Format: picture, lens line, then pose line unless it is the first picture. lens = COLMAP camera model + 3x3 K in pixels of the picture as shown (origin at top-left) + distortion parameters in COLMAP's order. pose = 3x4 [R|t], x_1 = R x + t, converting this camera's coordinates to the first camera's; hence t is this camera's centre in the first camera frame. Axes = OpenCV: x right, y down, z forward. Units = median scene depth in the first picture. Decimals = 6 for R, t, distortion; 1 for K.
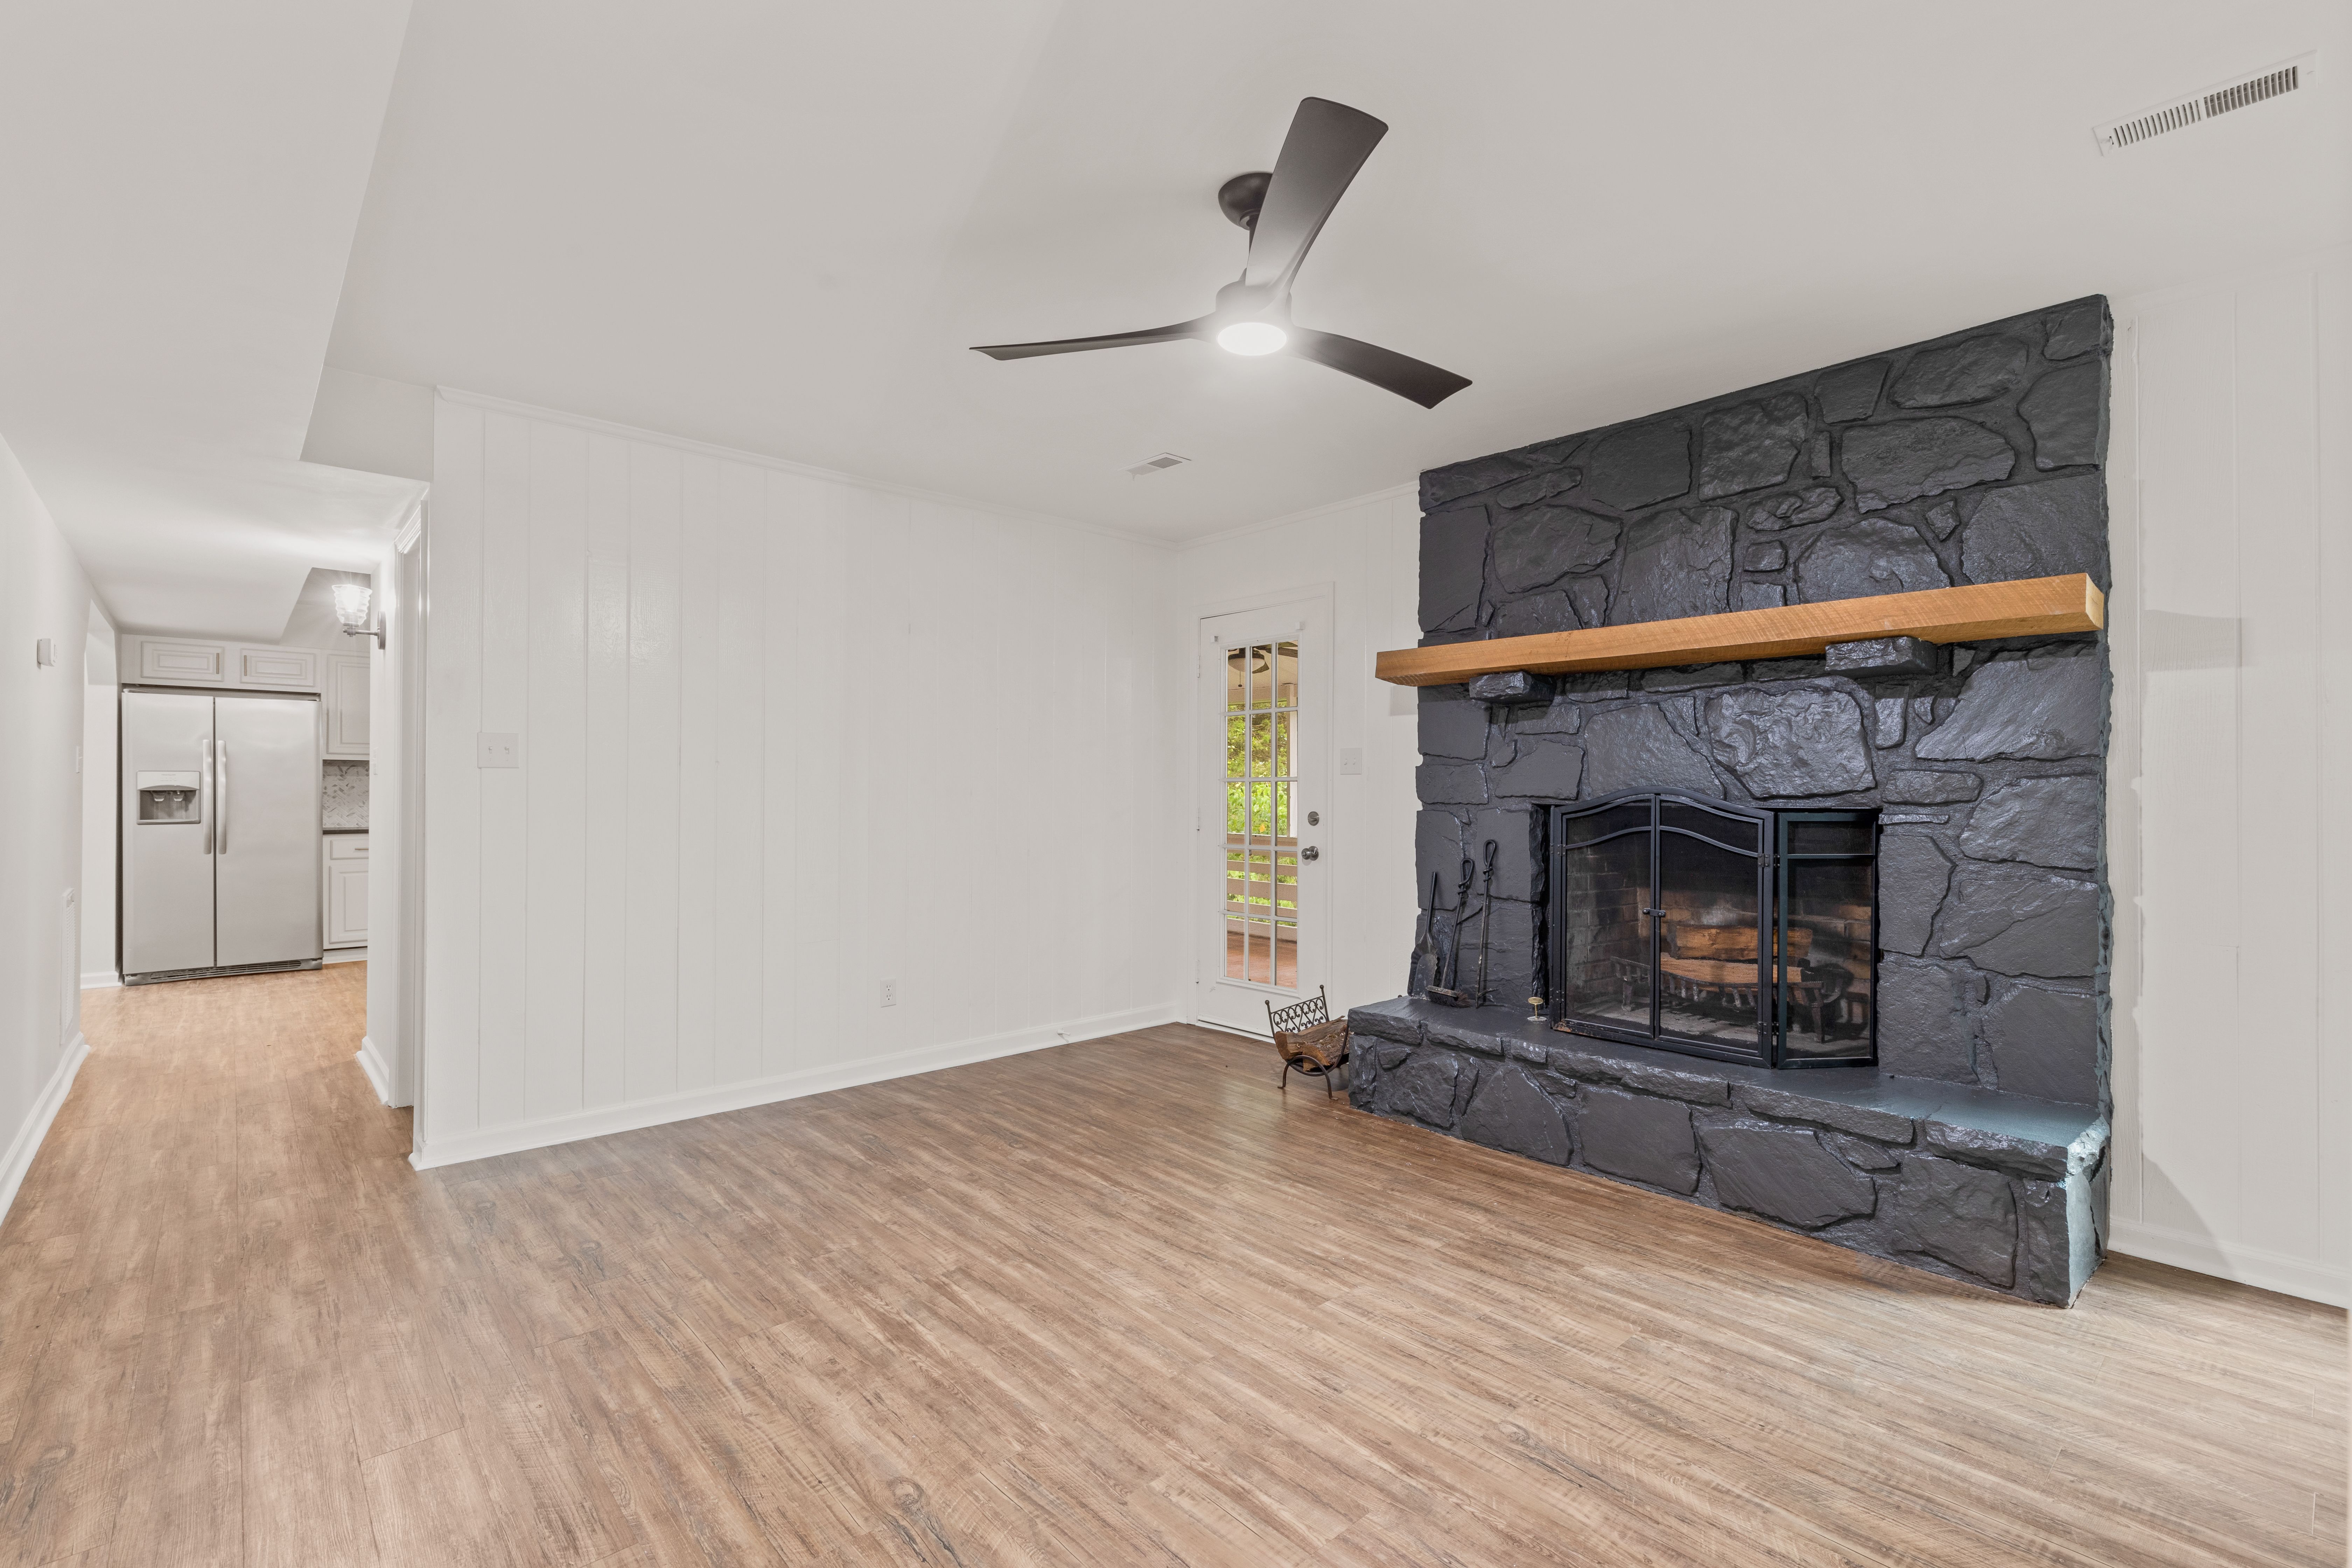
lens RADIAL K [[1043.9, 0, 1165.8], [0, 1043.9, 793.1], [0, 0, 1]] dist [0.002036, -0.001488]
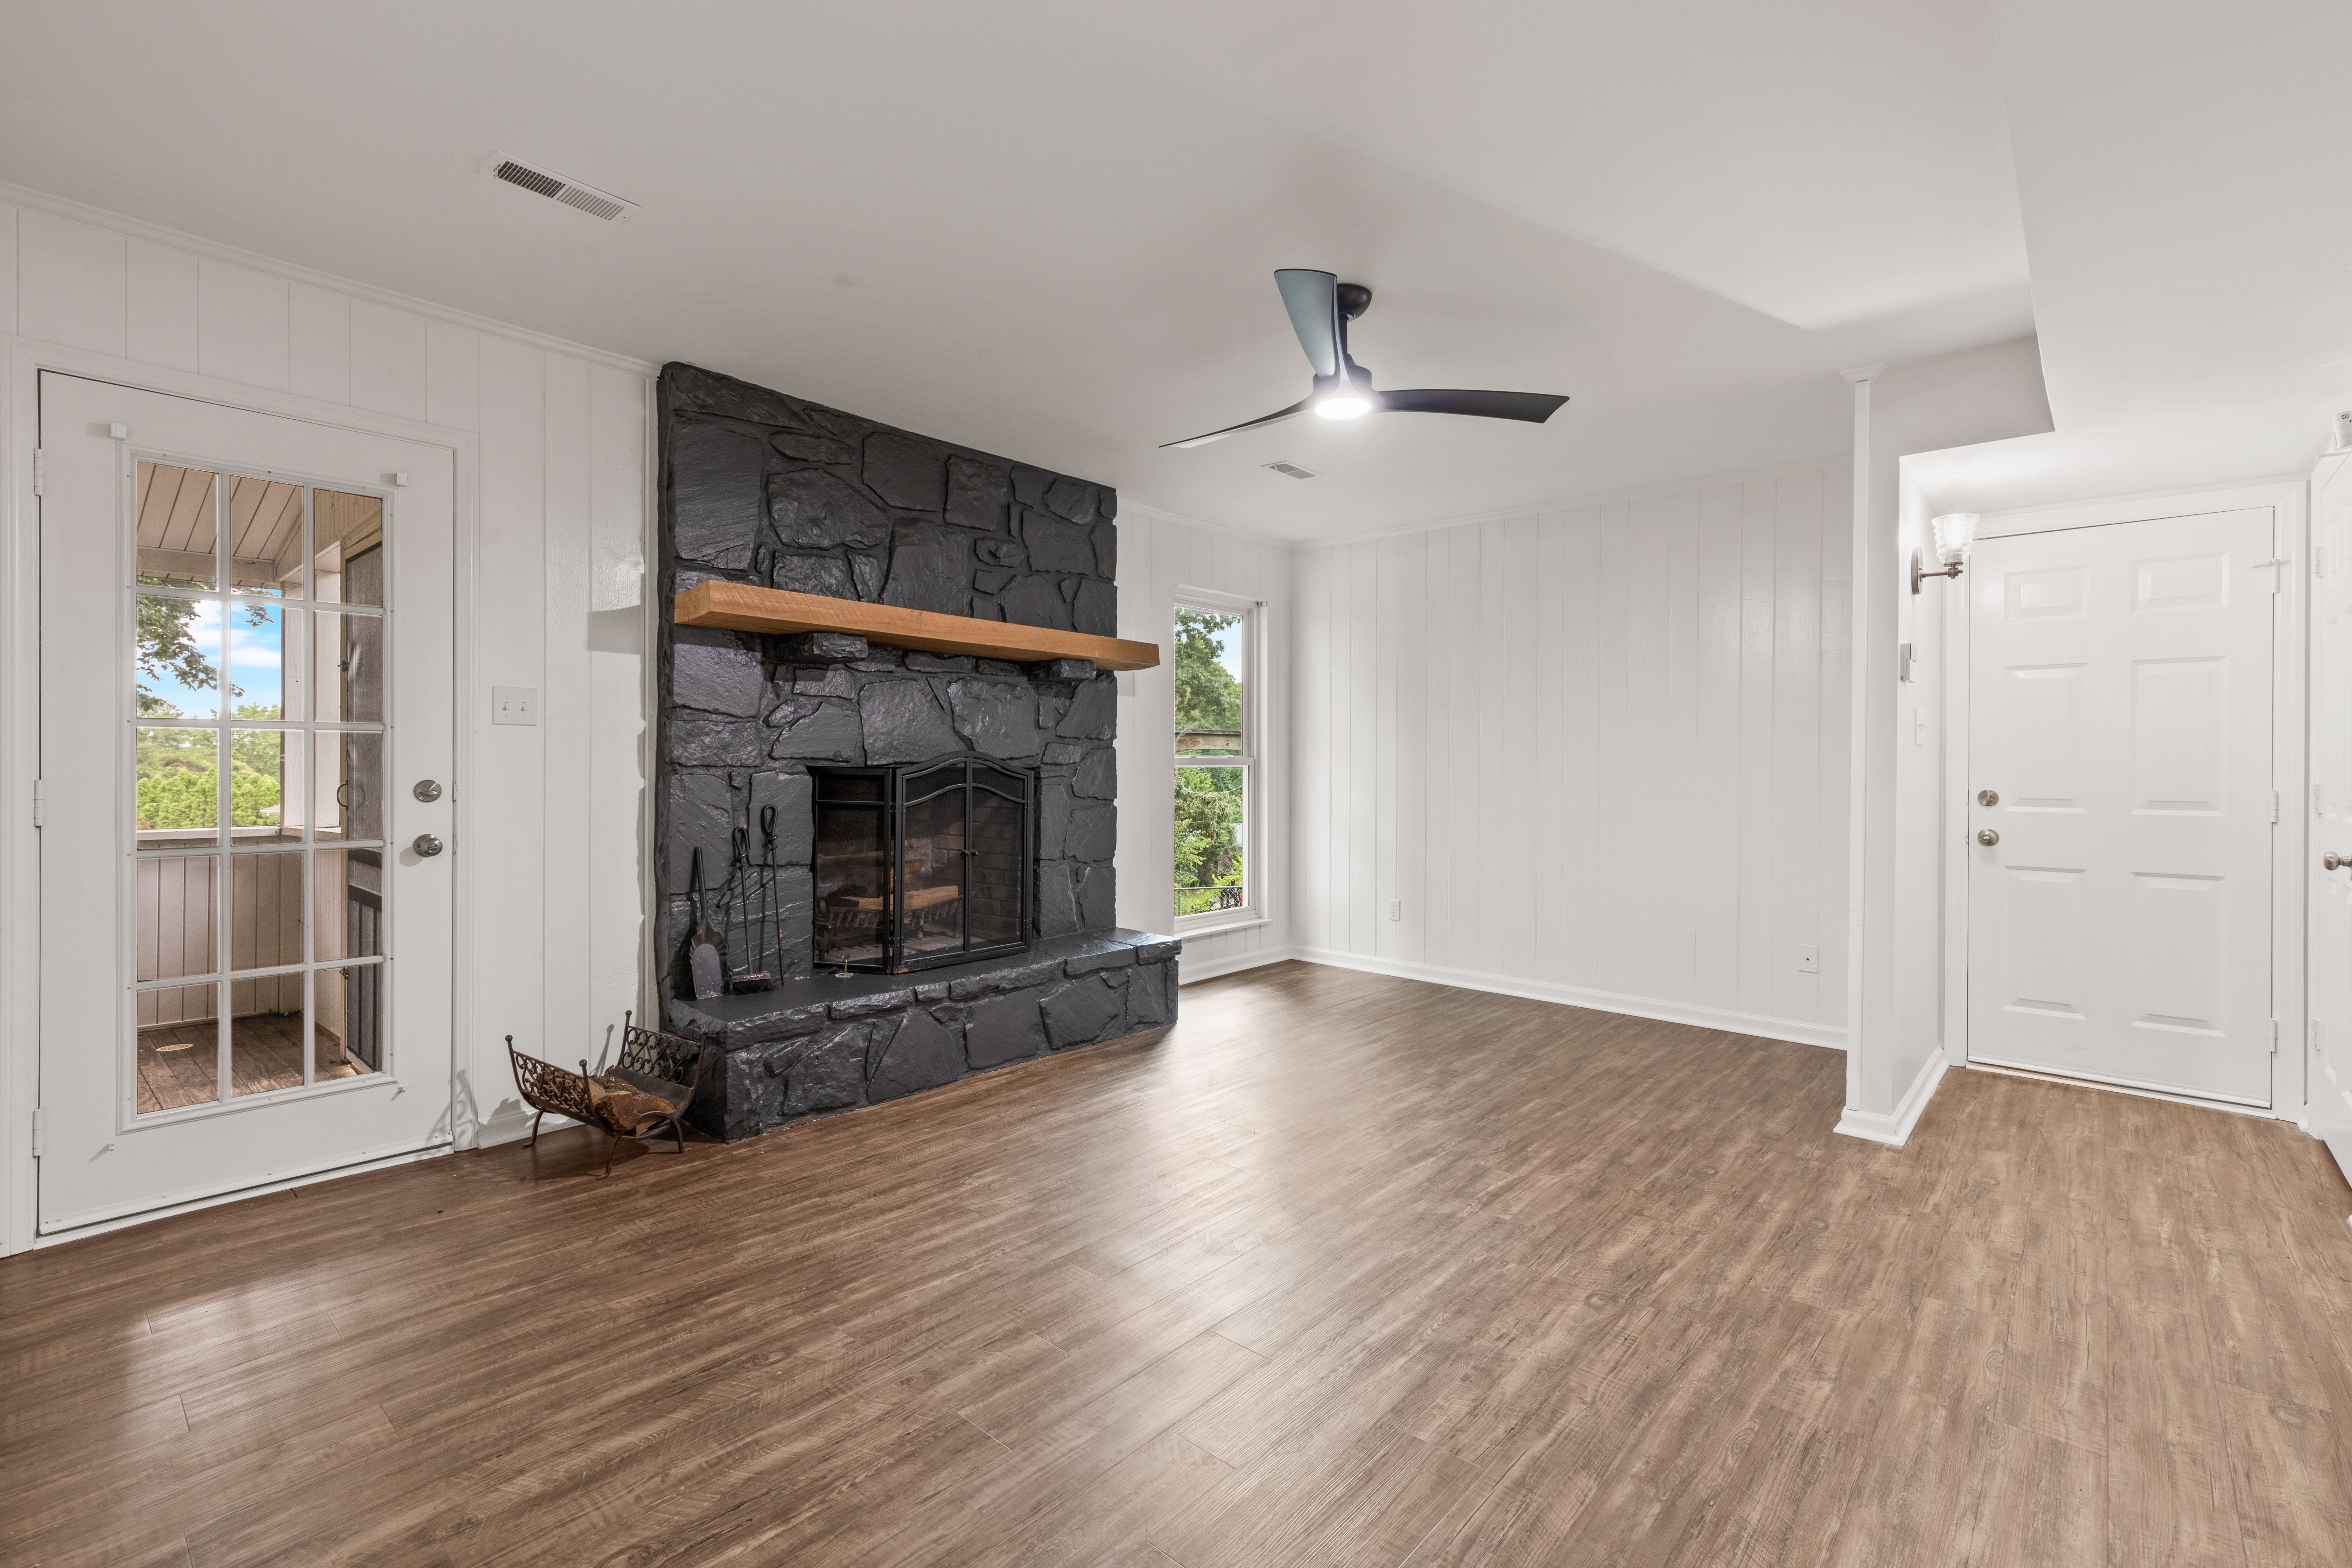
lens RADIAL K [[1043.9, 0, 1171.4], [0, 1043.9, 783.3], [0, 0, 1]] dist [0.002036, -0.001488]
pose [[-0.106682, -0.026311, 0.993945, -0.826626], [-0.009841, 0.999629, 0.025405, -0.002345], [-0.994244, -0.007072, -0.106901, 0.940886]]
